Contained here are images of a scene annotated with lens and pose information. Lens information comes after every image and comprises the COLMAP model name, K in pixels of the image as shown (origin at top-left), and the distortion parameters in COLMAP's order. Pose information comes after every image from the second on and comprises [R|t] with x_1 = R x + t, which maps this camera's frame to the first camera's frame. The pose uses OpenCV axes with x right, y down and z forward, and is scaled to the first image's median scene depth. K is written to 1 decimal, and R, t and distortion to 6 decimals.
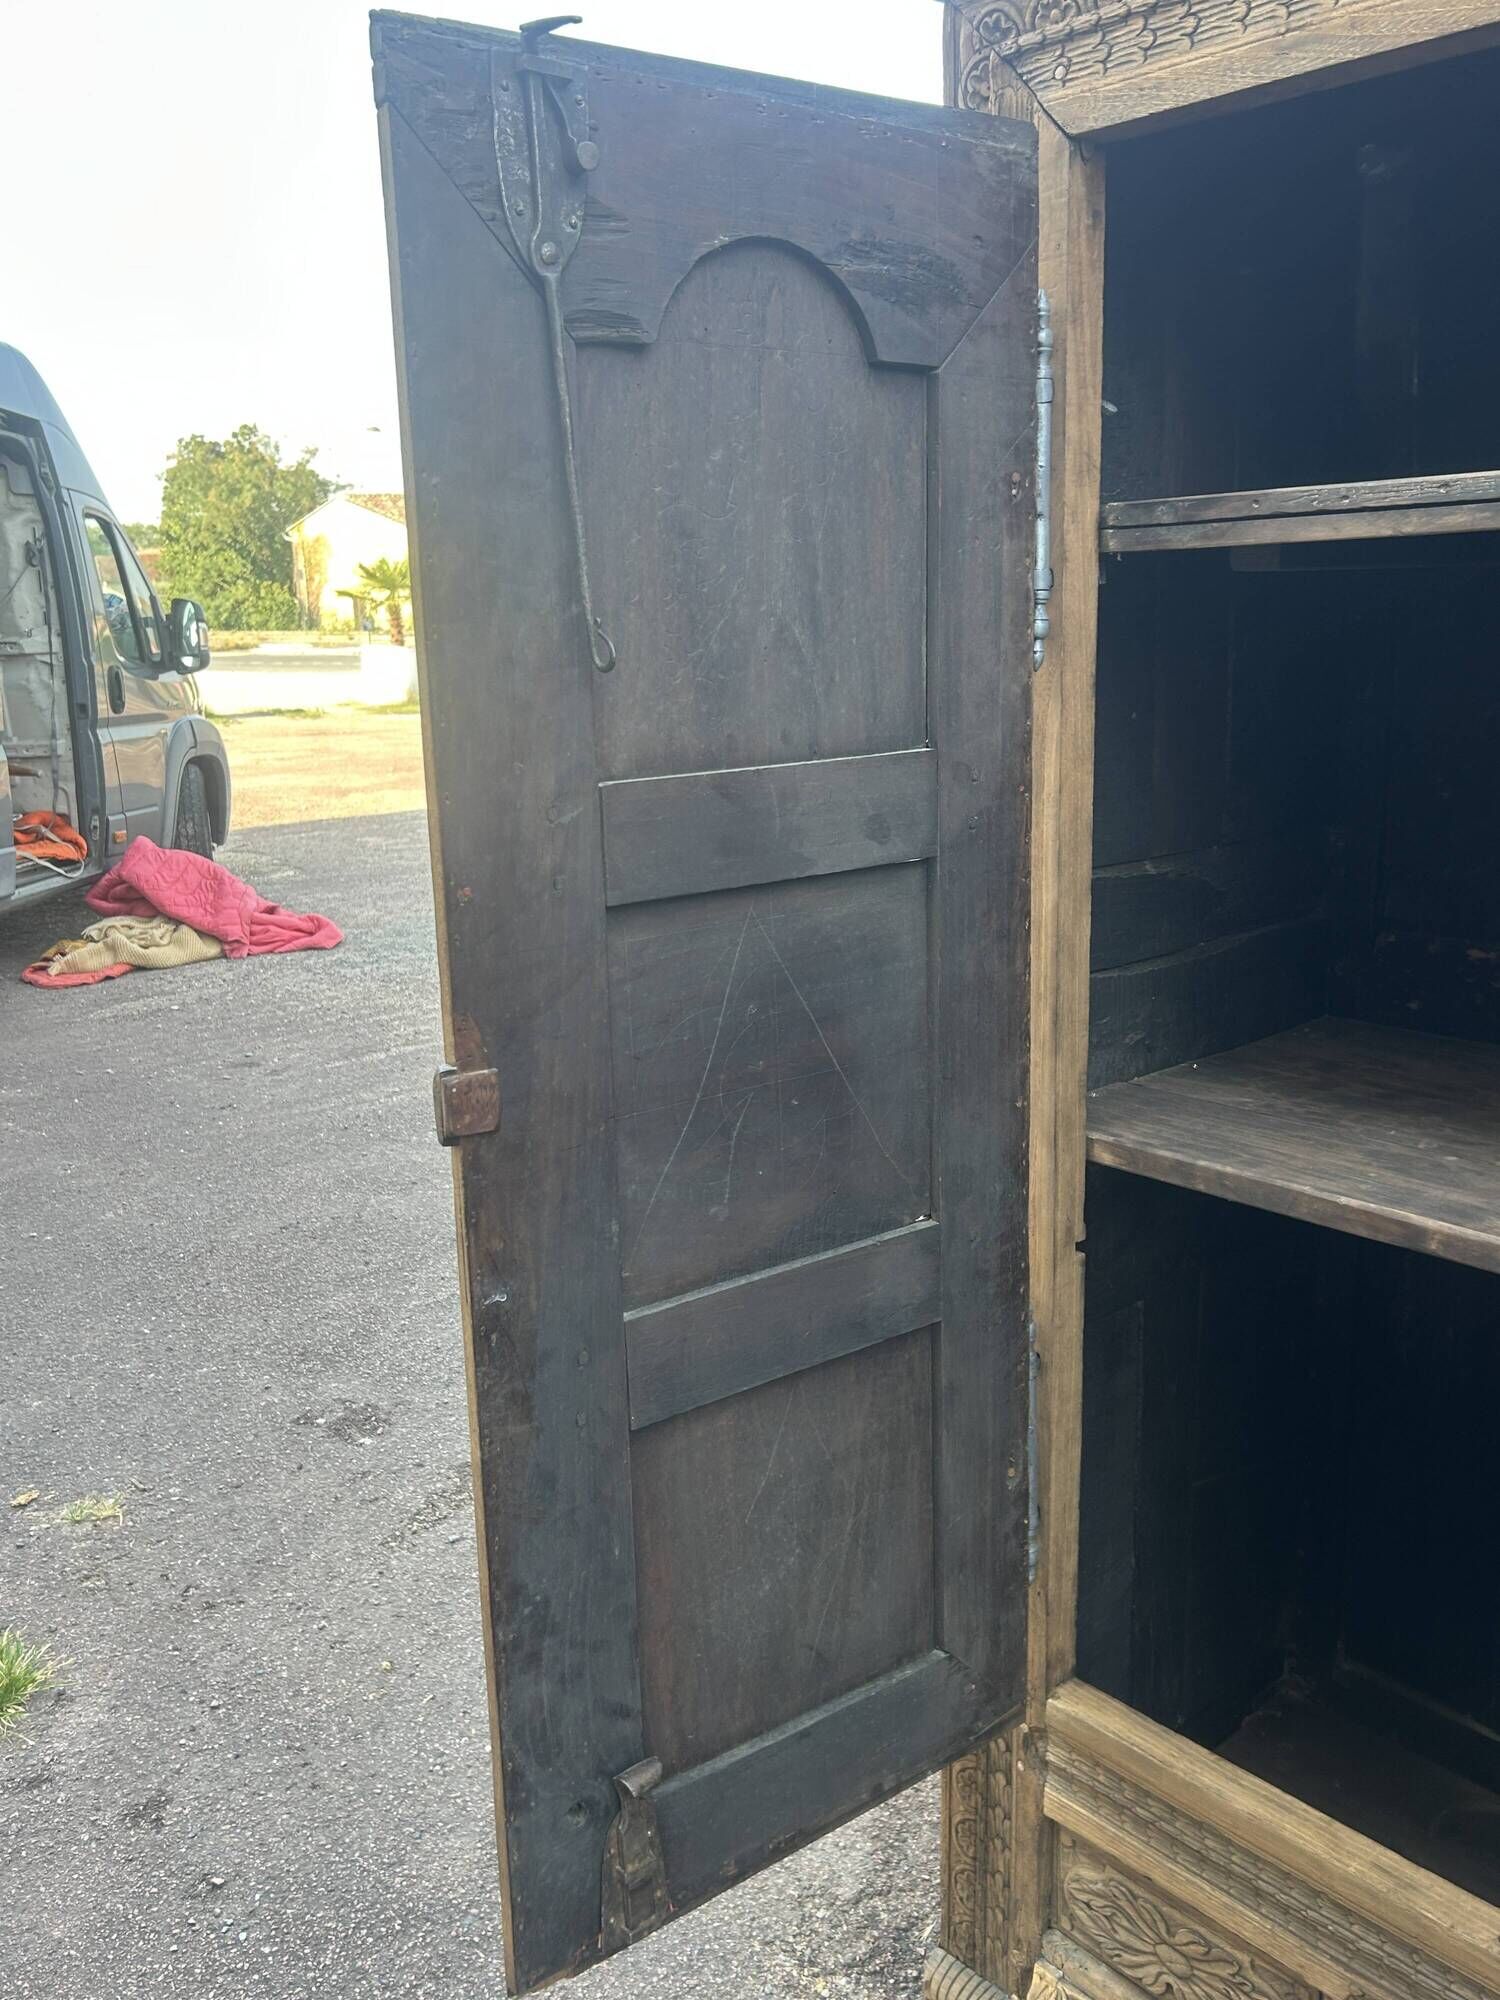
lens RADIAL K [[1666.9, 0, 749.4], [0, 1666.9, 963.2], [0, 0, 1]] dist [0.001862, -0.006755]
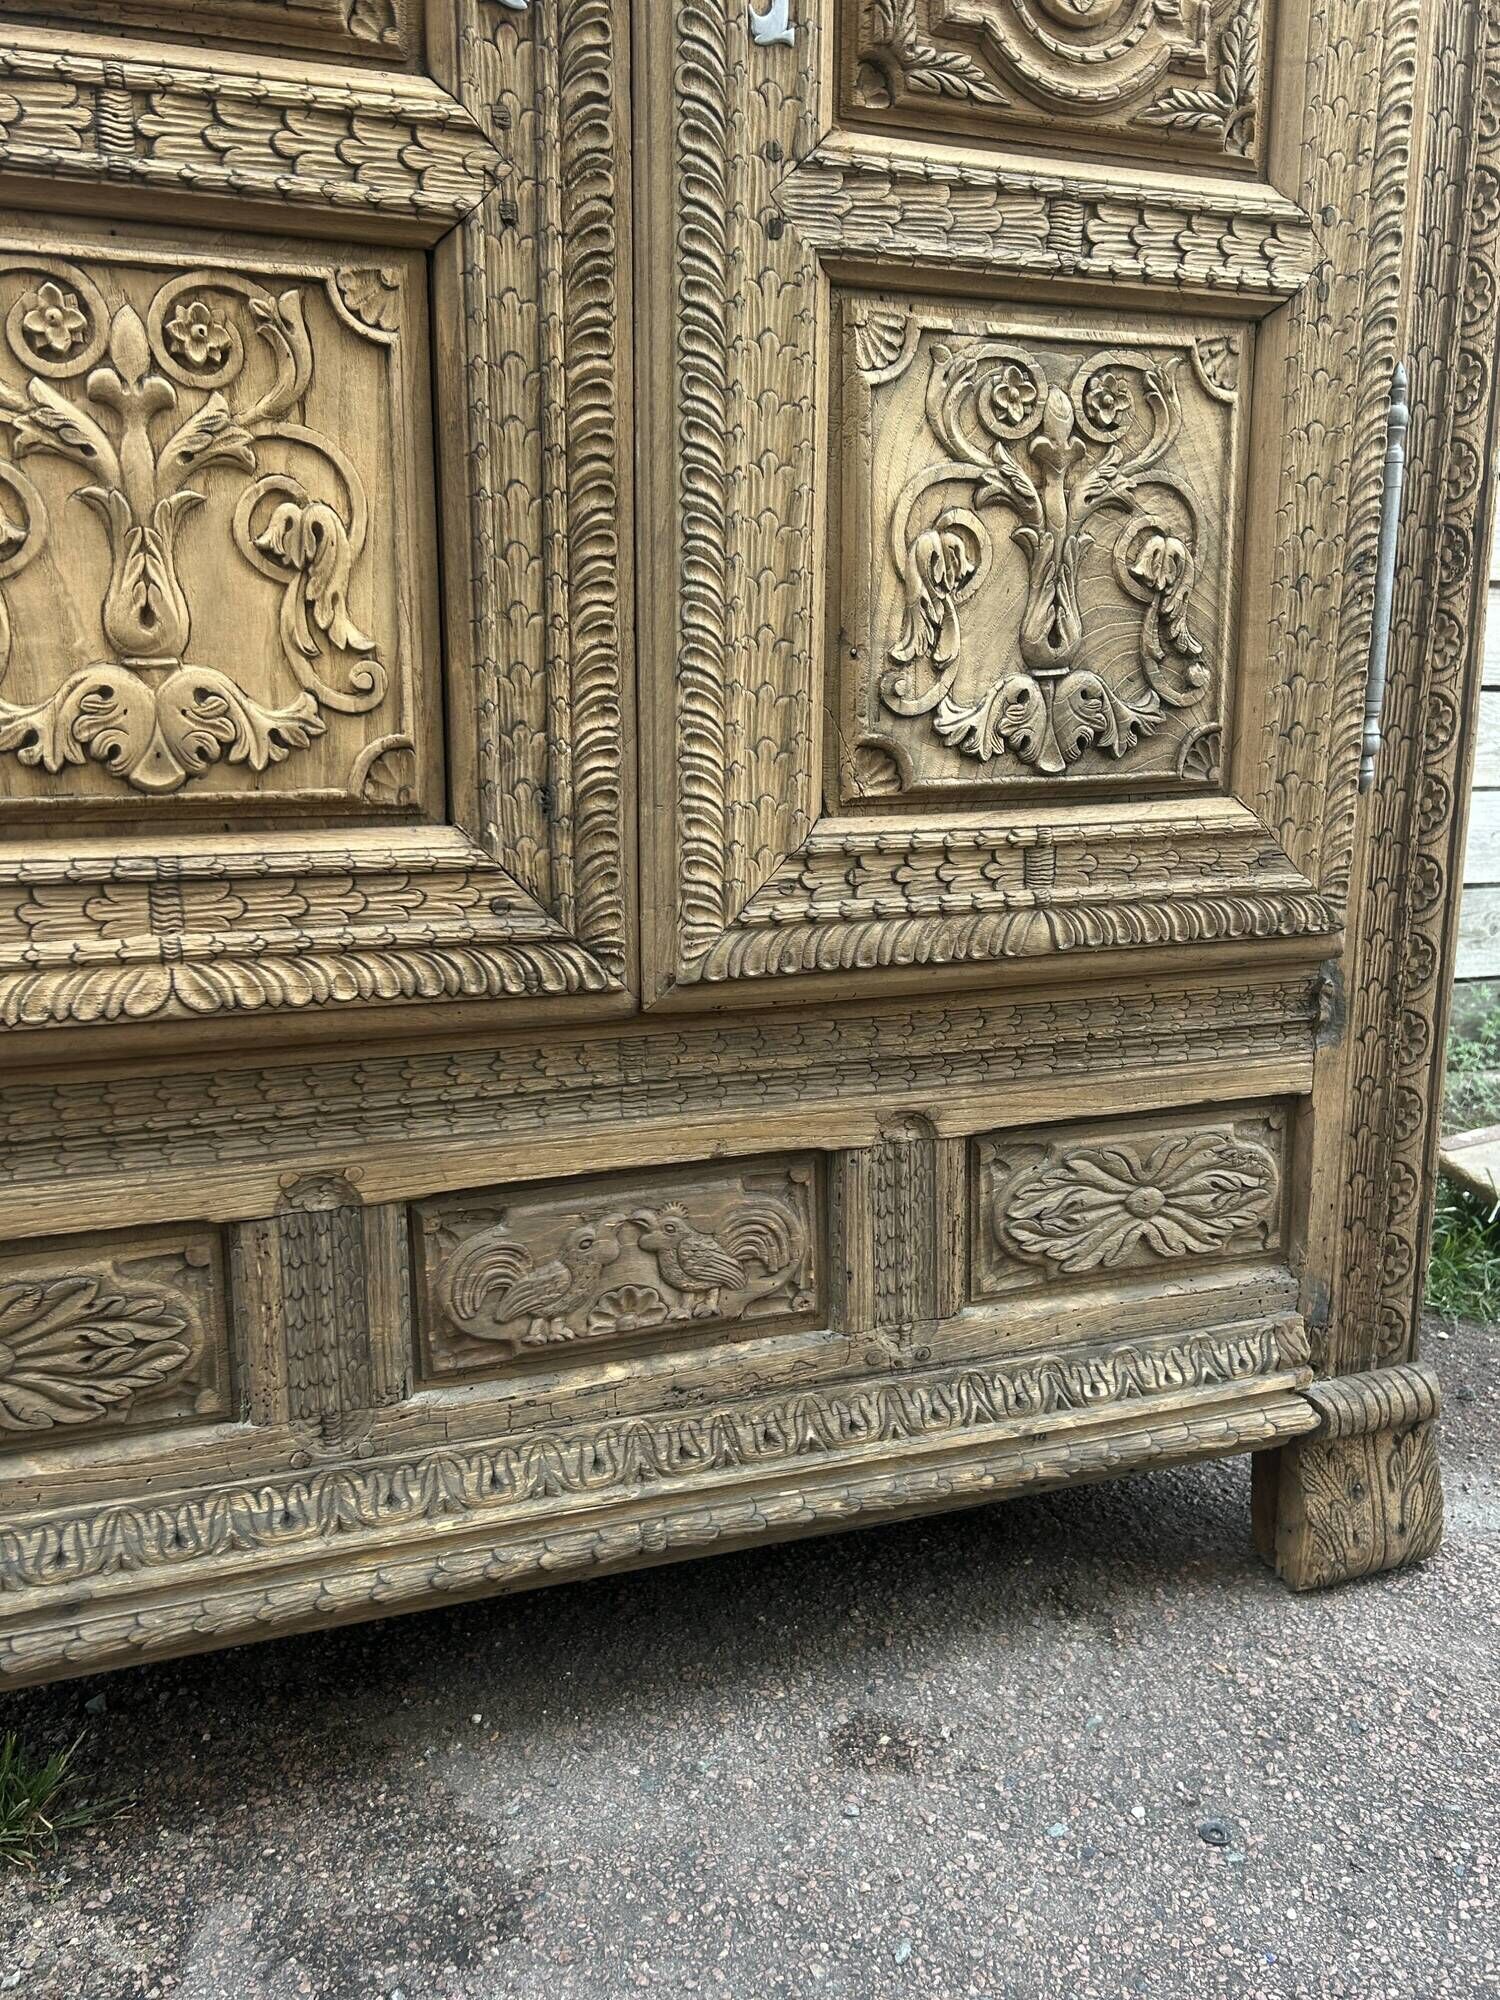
lens RADIAL K [[1676.2, 0, 750.0], [0, 1676.2, 1000.0], [0, 0, 1]] dist [0.114657, -0.186298]
pose [[0.354867, -0.152650, 0.922371, -0.052248], [0.179645, 0.979329, 0.092962, 0.112602], [-0.917495, 0.132710, 0.374954, 0.116621]]
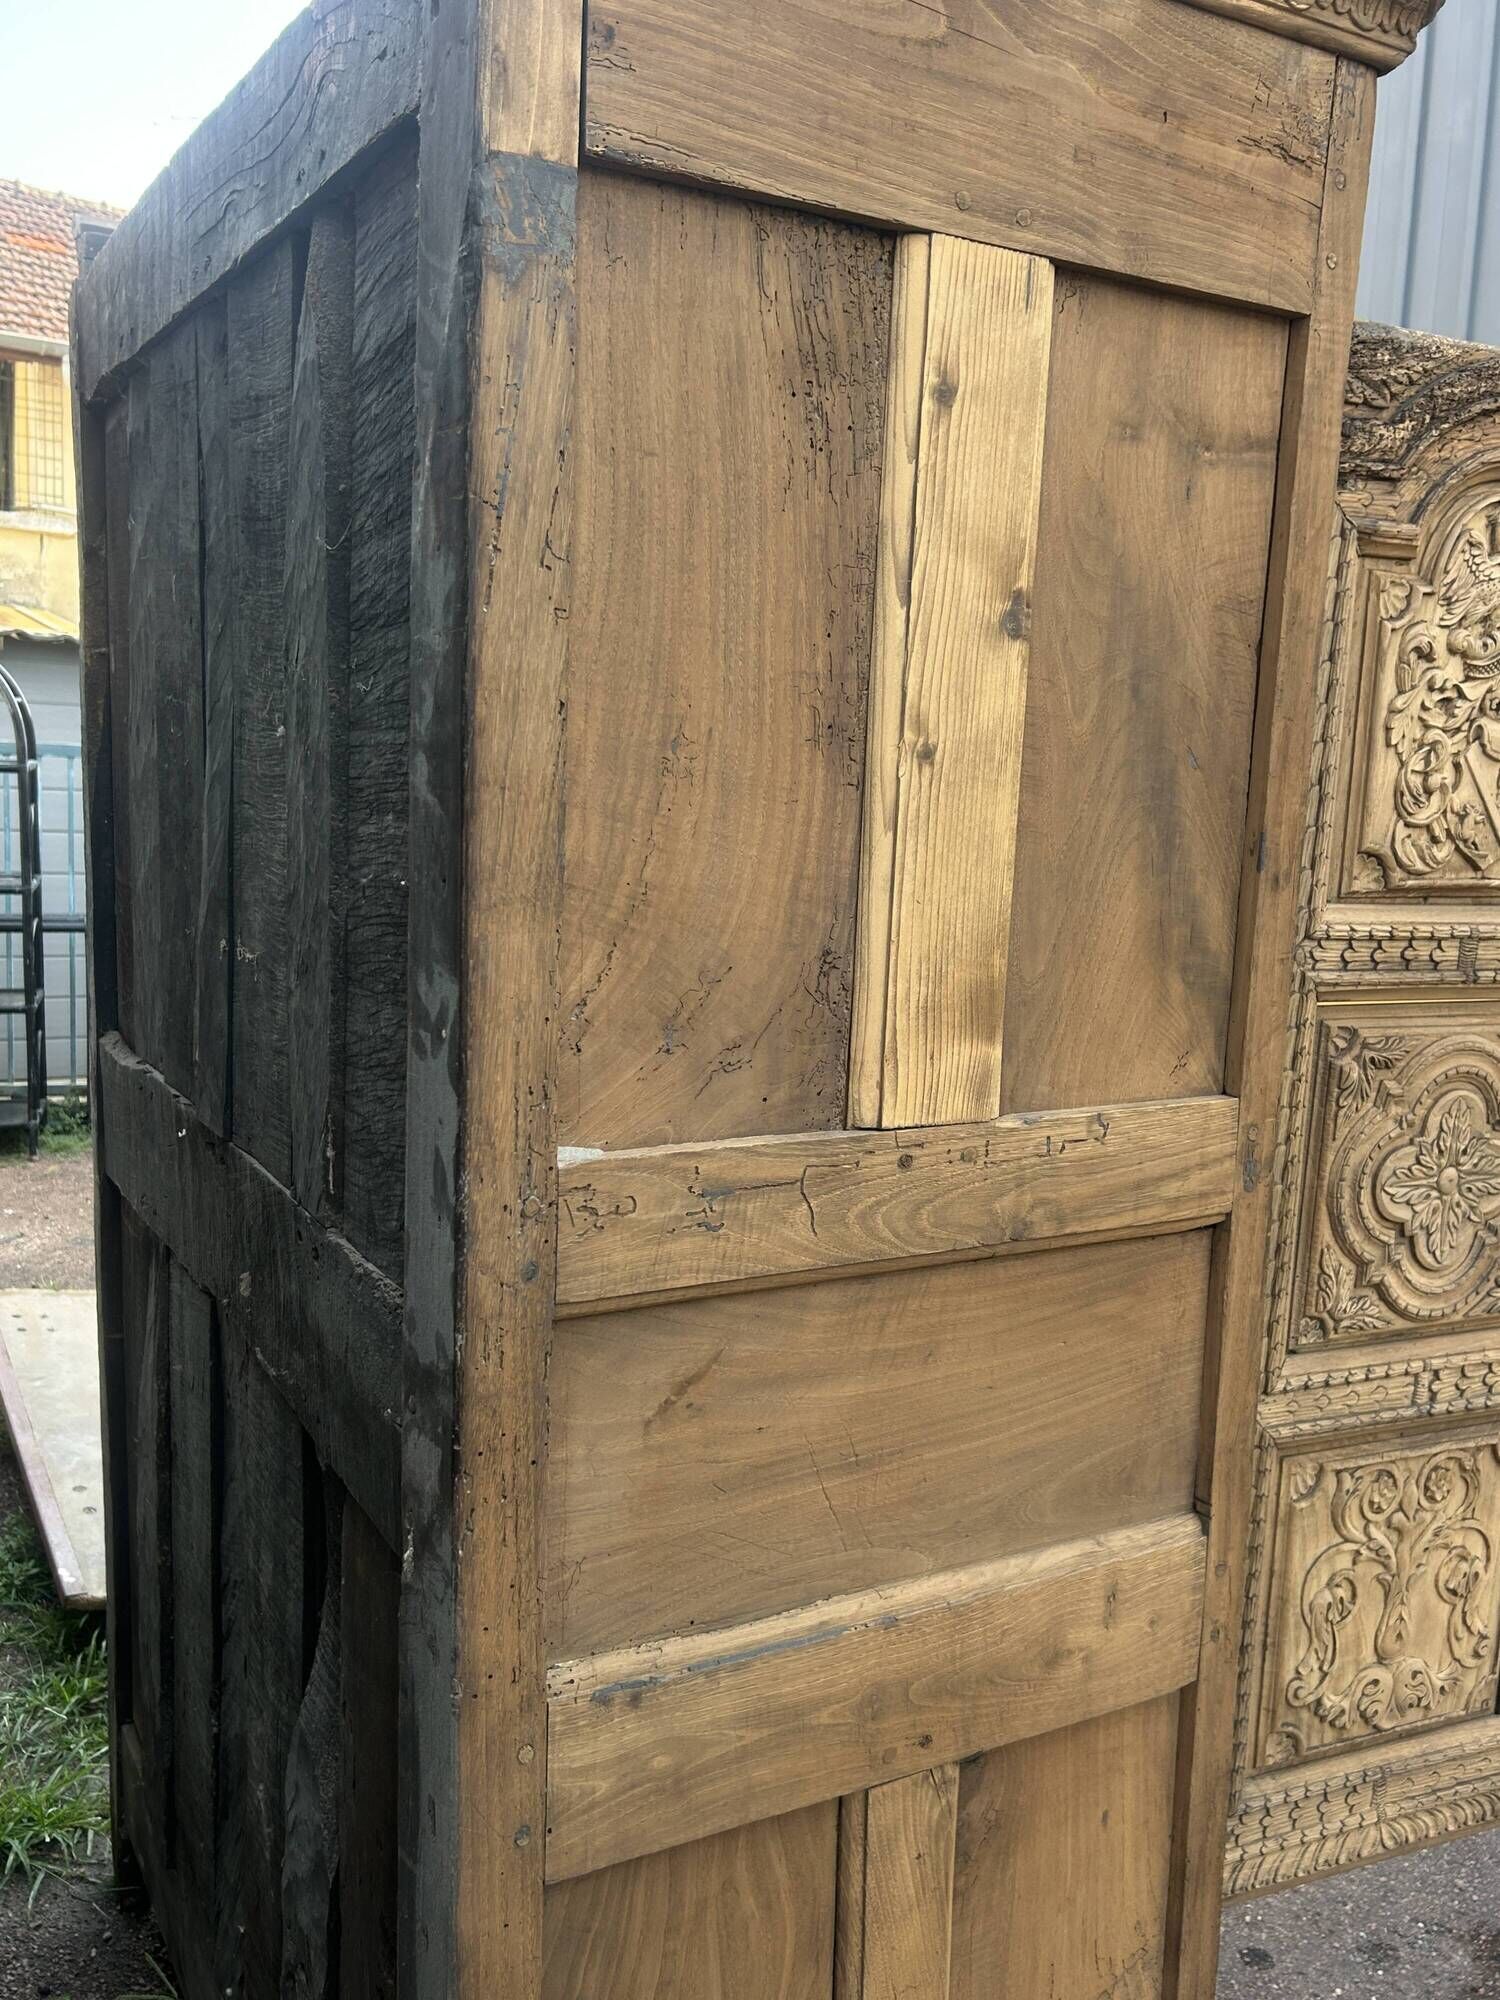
lens RADIAL K [[1666.9, 0, 749.4], [0, 1666.9, 963.2], [0, 0, 1]] dist [0.001862, -0.006755]
pose [[0.322191, -0.075537, 0.943656, -0.192285], [0.139886, 0.989668, 0.031458, -0.038428], [-0.936282, 0.121869, 0.329429, 0.211578]]
